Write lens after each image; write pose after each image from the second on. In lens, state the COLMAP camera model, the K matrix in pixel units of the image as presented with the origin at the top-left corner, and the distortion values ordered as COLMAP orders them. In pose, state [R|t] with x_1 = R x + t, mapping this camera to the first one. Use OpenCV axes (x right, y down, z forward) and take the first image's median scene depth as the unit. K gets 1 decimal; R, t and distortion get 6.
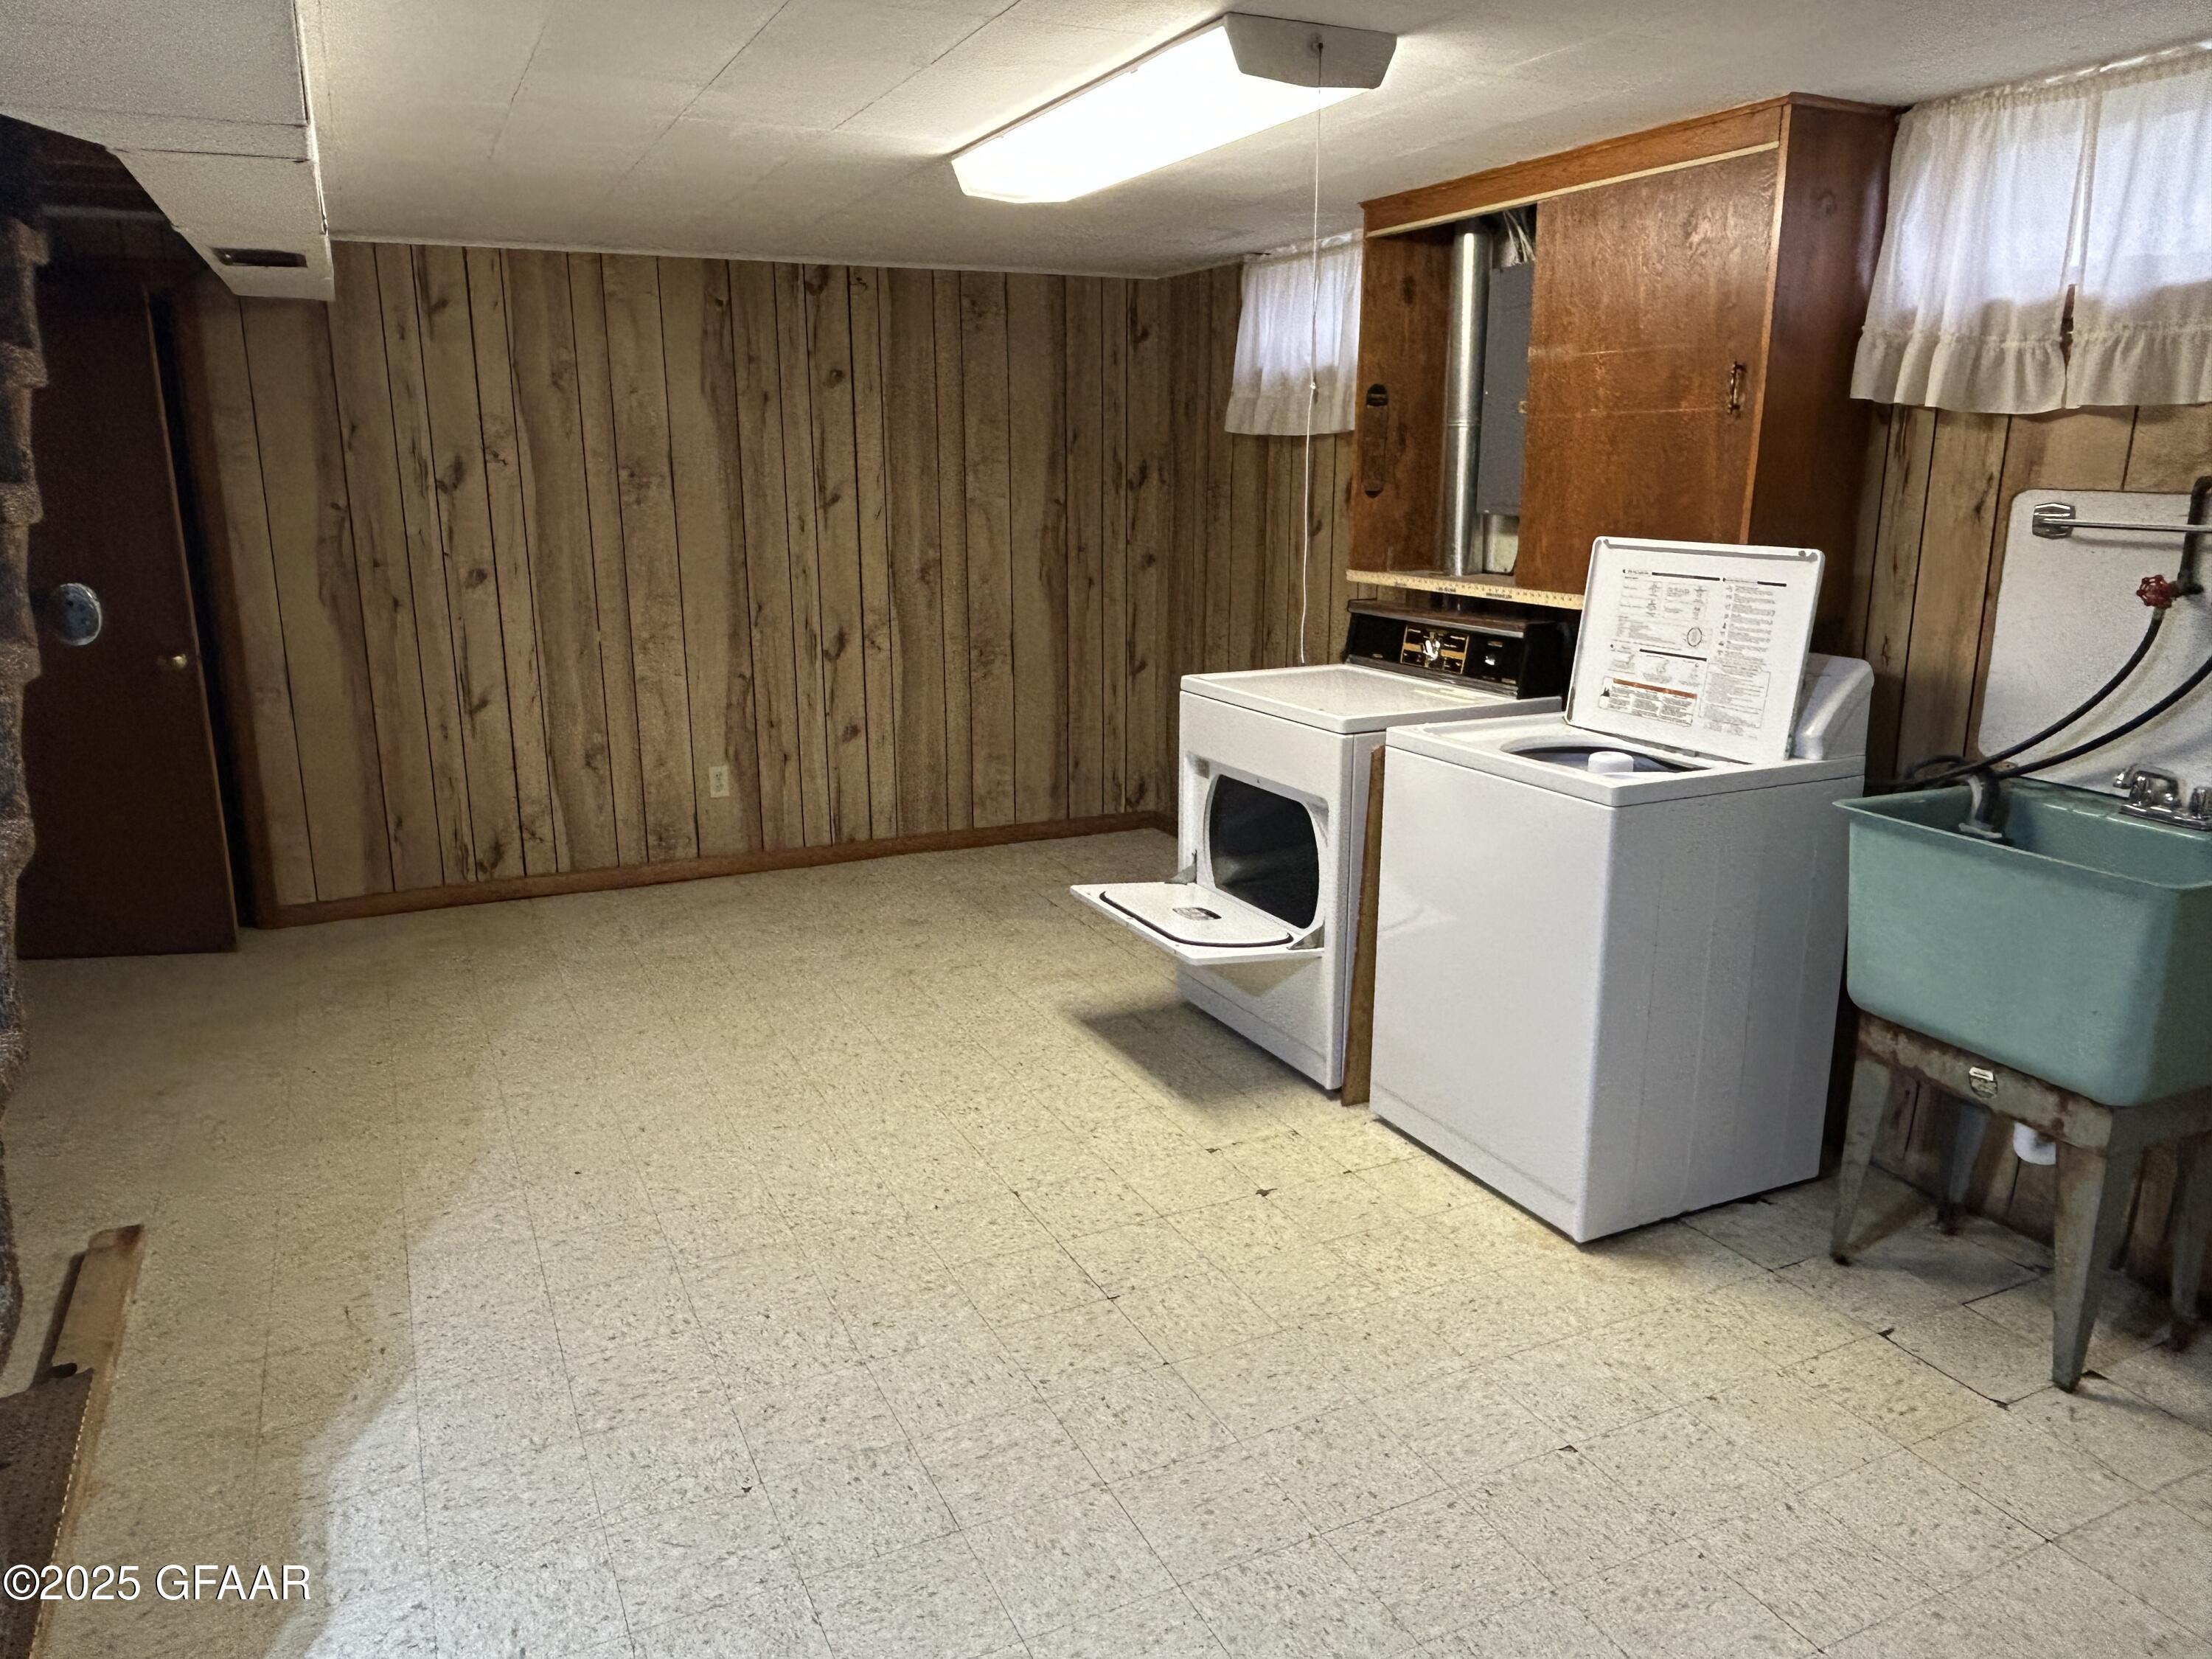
lens RADIAL K [[1501.9, 0, 1103.5], [0, 1501.9, 834.4], [0, 0, 1]] dist [-0.011476, -0.003944]
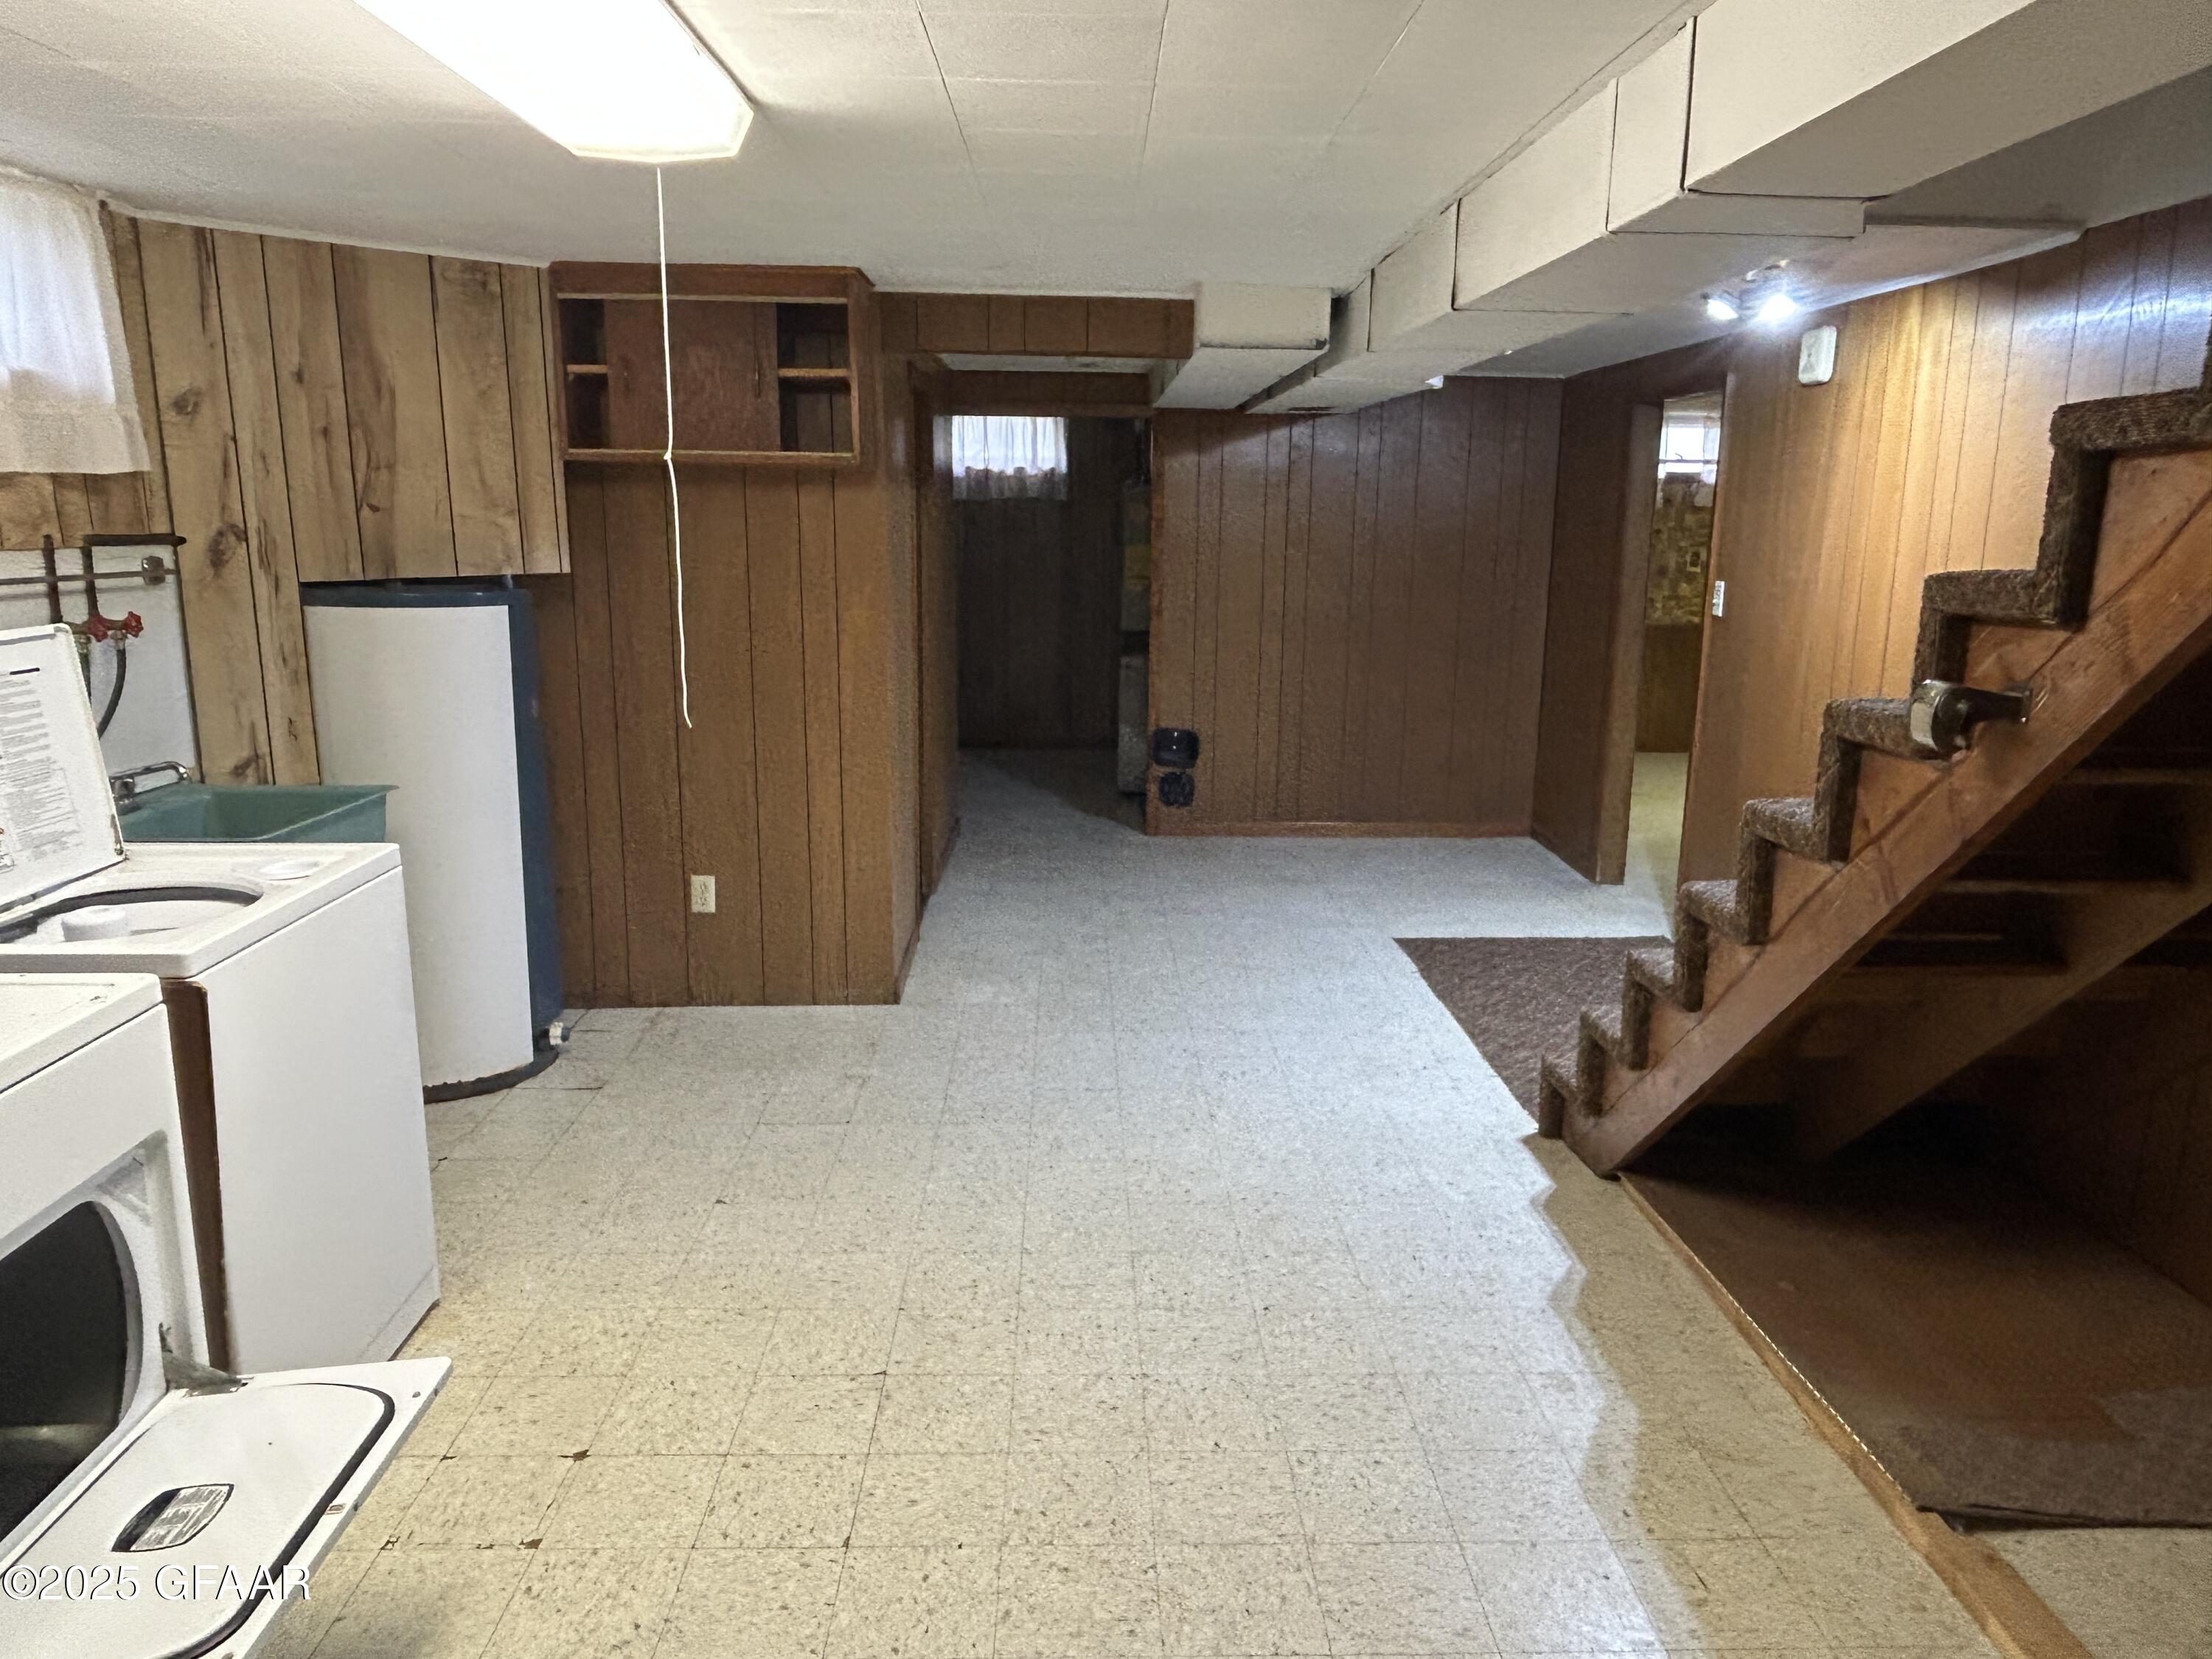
lens RADIAL K [[1501.9, 0, 1107.3], [0, 1501.9, 830.2], [0, 0, 1]] dist [-0.011476, -0.003944]
pose [[-0.909285, -0.093613, 0.405509, -0.509858], [0.093570, 0.903441, 0.418376, -0.424318], [-0.405519, 0.418366, -0.812726, 1.641772]]
